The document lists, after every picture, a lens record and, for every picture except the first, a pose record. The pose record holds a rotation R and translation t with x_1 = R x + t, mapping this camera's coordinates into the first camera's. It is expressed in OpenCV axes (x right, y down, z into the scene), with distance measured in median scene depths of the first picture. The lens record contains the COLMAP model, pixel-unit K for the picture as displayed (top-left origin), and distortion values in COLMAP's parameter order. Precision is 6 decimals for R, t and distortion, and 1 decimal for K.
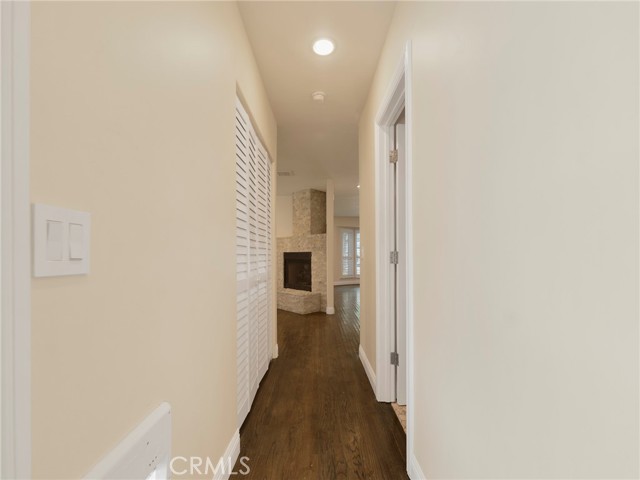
lens RADIAL K [[273.8, 0, 318.4], [0, 273.8, 246.4], [0, 0, 1]] dist [-0.001472, -0.000226]
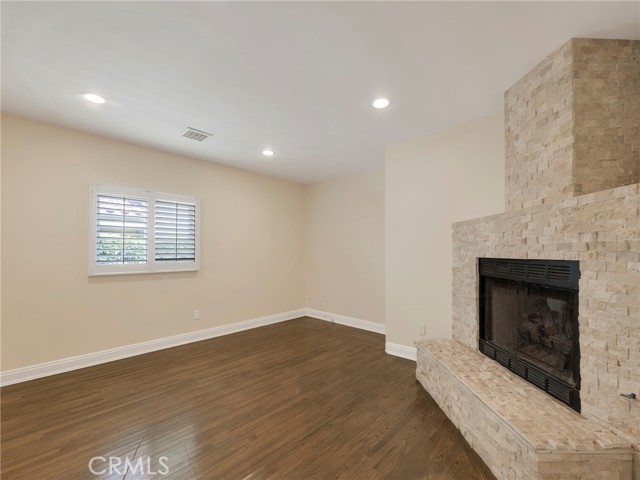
lens RADIAL K [[273.8, 0, 318.4], [0, 273.8, 246.4], [0, 0, 1]] dist [-0.001472, -0.000226]
pose [[0.715567, -0.003741, -0.698534, -0.019870], [0.006050, 0.999981, 0.000842, 0.004403], [0.698517, -0.004828, 0.715577, 0.591813]]
